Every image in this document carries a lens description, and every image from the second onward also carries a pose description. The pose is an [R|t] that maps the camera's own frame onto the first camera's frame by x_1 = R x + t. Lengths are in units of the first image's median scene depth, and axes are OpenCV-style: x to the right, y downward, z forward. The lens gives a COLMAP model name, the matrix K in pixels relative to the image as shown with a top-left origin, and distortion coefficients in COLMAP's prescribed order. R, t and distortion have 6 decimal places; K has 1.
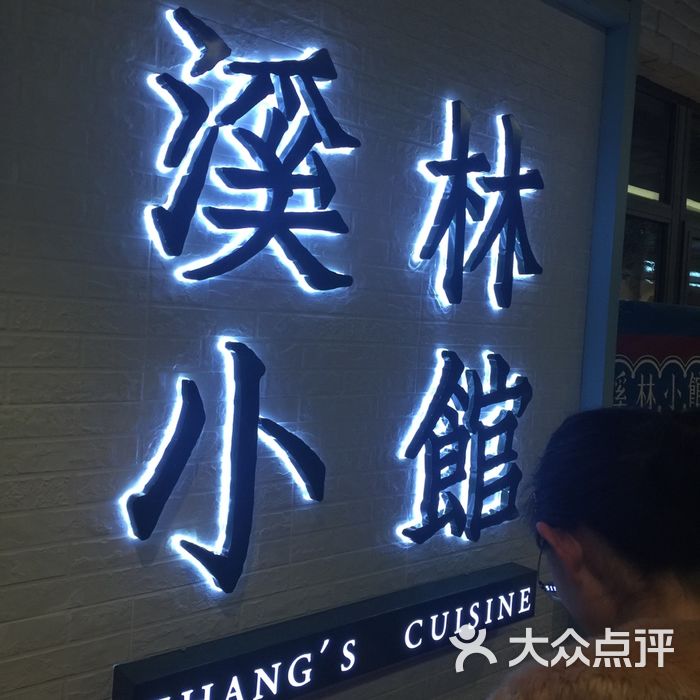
lens RADIAL K [[808.4, 0, 350.0], [0, 808.4, 350.0], [0, 0, 1]] dist [0.056196, -0.032826]
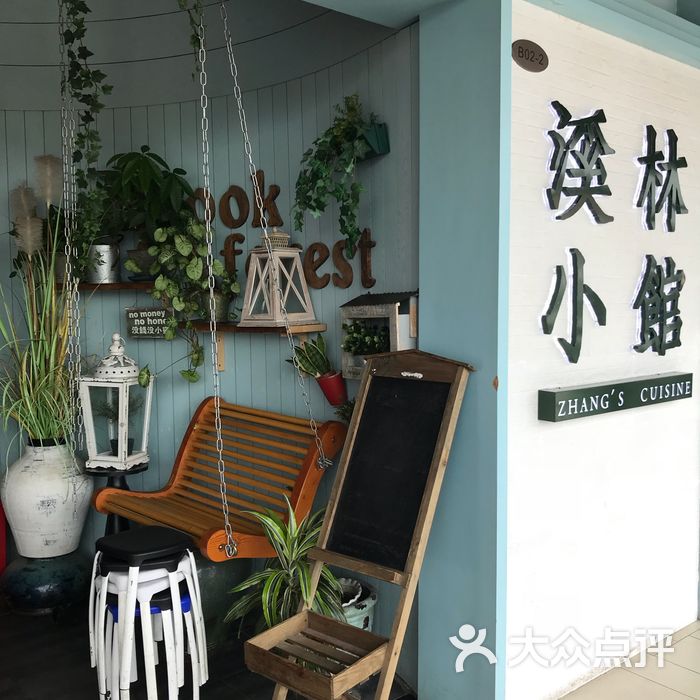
lens RADIAL K [[856.8, 0, 350.0], [0, 856.8, 350.0], [0, 0, 1]] dist [-0.012312, -0.041242]
pose [[0.998340, -0.057594, 0.000928, -0.613306], [0.057547, 0.997965, 0.027445, 0.132863], [-0.002507, -0.027346, 0.999623, -1.056662]]
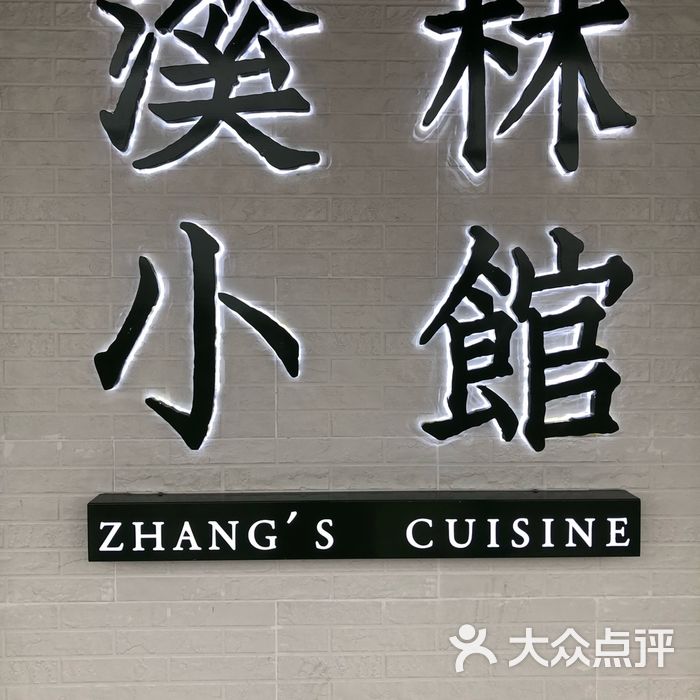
lens RADIAL K [[793.2, 0, 350.0], [0, 793.2, 350.0], [0, 0, 1]] dist [0.019994, -0.003568]
pose [[0.757467, -0.036400, -0.651858, 0.582327], [0.018338, 0.999237, -0.034489, 0.164787], [0.652616, 0.014171, 0.757556, 0.255877]]
